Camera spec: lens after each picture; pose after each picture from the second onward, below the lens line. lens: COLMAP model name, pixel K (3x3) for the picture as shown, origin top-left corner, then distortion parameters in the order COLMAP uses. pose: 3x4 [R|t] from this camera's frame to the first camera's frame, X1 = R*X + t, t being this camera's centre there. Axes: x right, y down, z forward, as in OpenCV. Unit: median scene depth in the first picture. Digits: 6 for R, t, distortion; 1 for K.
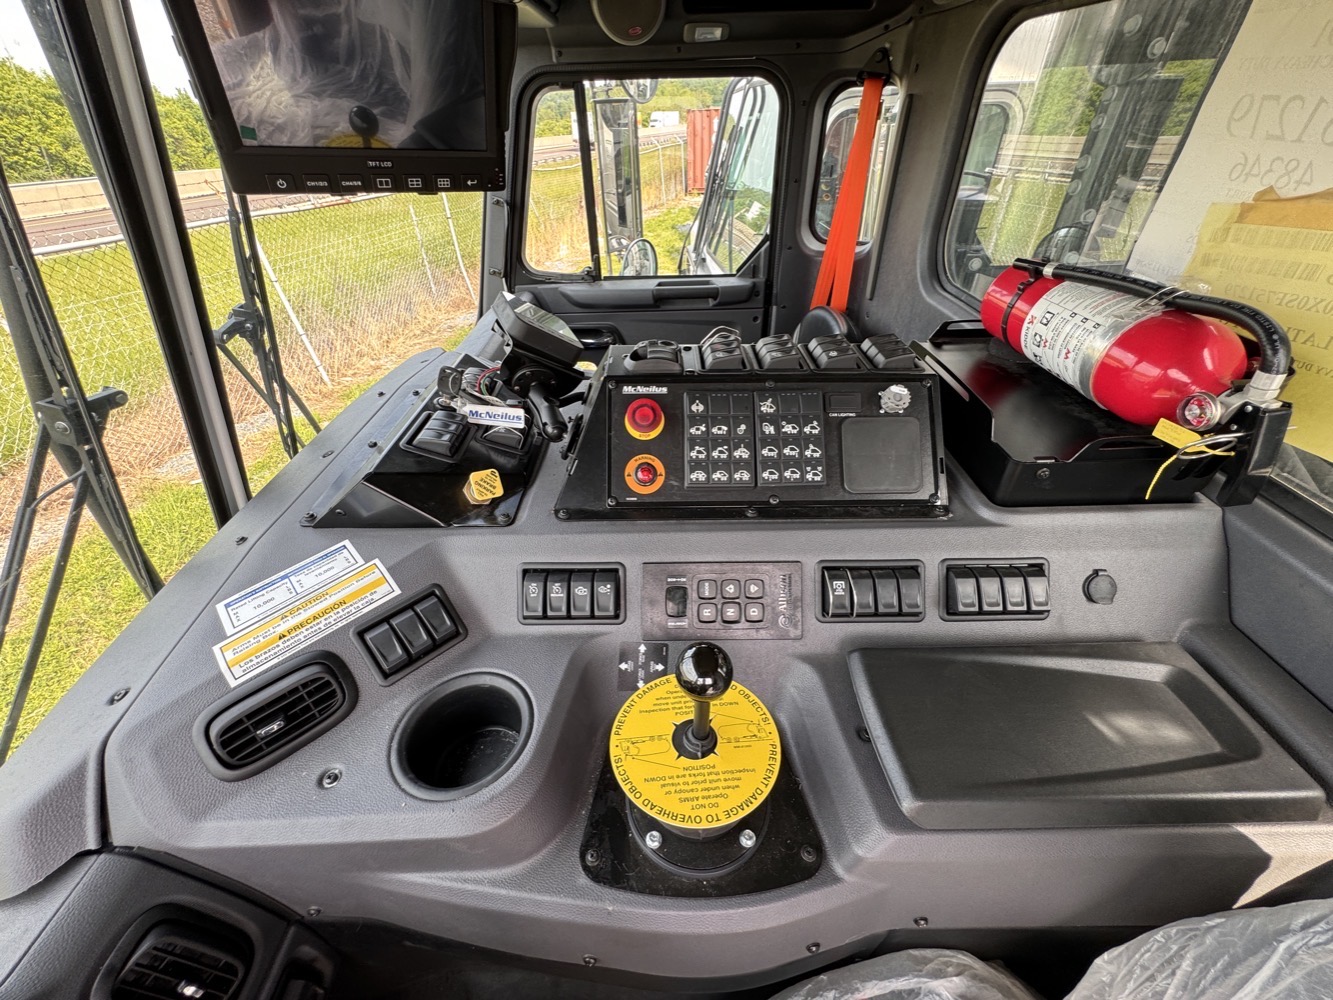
lens RADIAL K [[537.3, 0, 666.5], [0, 537.3, 500.0], [0, 0, 1]] dist [-0.001924, 0.000523]
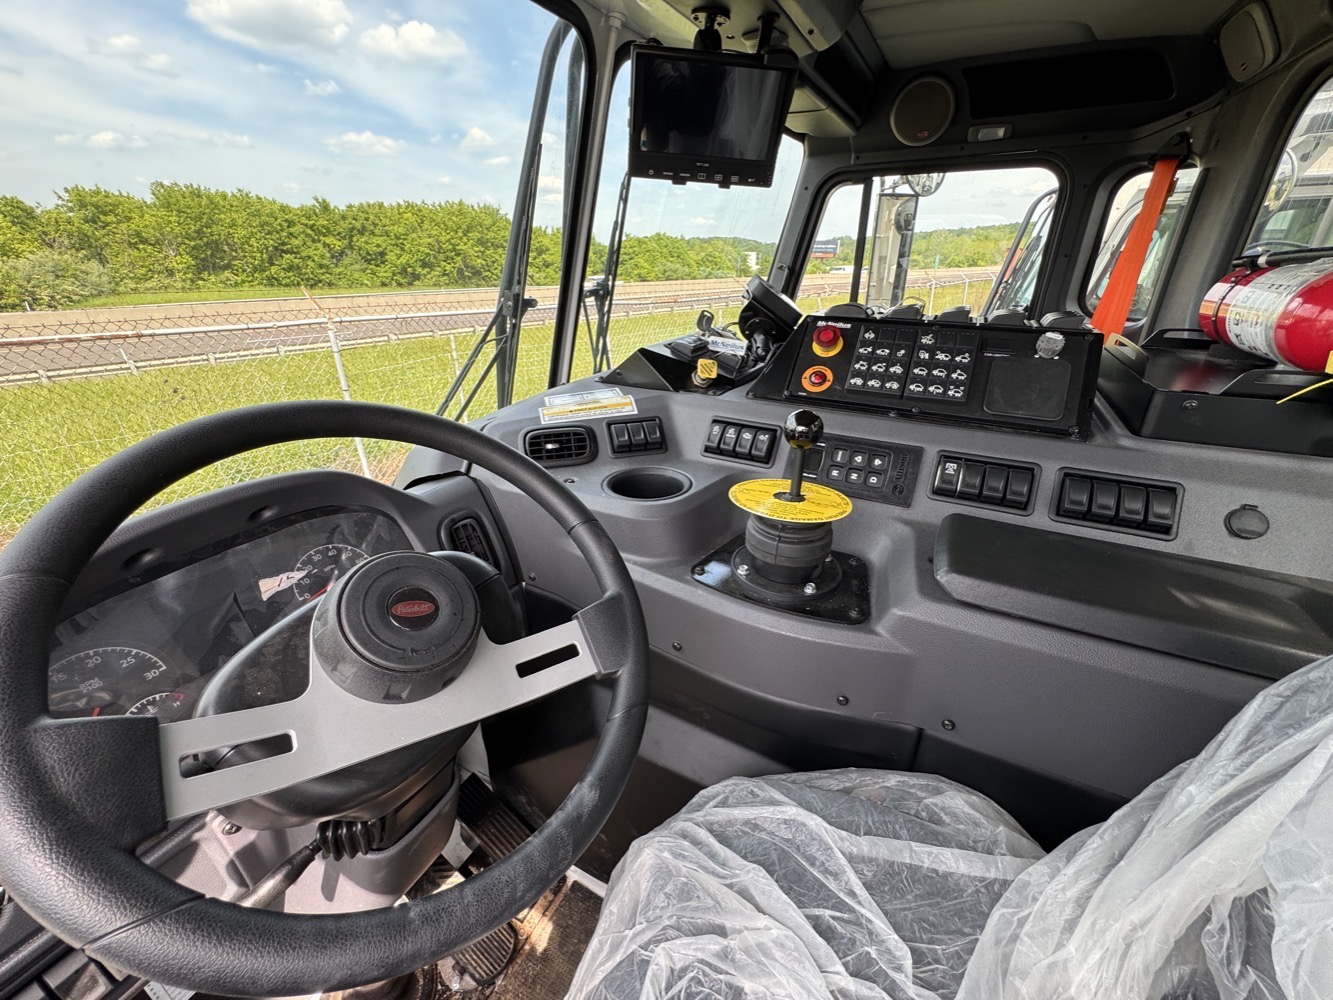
lens RADIAL K [[537.3, 0, 666.5], [0, 537.3, 500.0], [0, 0, 1]] dist [-0.001924, 0.000523]
pose [[0.878118, 0.211724, -0.429049, 0.272982], [-0.290889, 0.948233, -0.127424, 0.527629], [0.379860, 0.236699, 0.894248, -0.274651]]
